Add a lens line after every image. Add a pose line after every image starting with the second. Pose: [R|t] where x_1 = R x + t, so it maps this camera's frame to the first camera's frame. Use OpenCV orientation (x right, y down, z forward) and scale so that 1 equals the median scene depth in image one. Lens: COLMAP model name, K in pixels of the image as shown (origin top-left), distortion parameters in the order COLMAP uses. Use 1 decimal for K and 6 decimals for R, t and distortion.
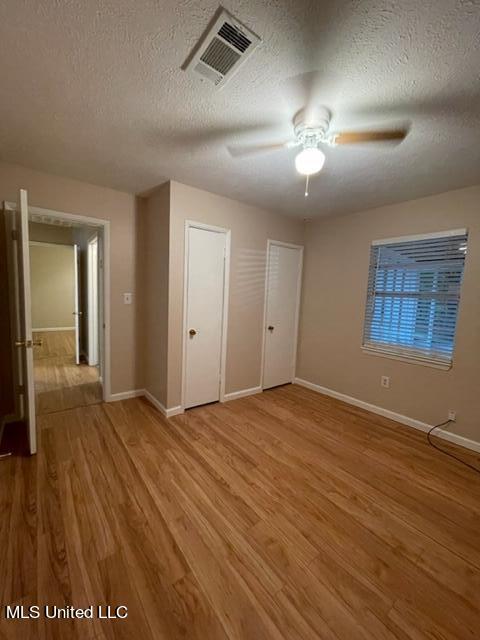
lens RADIAL K [[259.1, 0, 241.1], [0, 259.1, 320.2], [0, 0, 1]] dist [-0.002168, -0.000291]
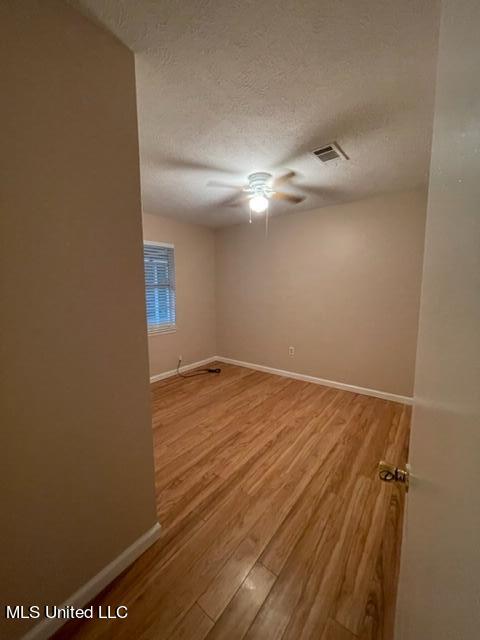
lens RADIAL K [[259.1, 0, 239.6], [0, 259.1, 317.8], [0, 0, 1]] dist [-0.002168, -0.000291]
pose [[-0.254306, -0.150637, 0.955320, -1.002163], [0.097054, 0.978834, 0.180181, -0.169863], [-0.962242, 0.138538, -0.234303, 1.206775]]
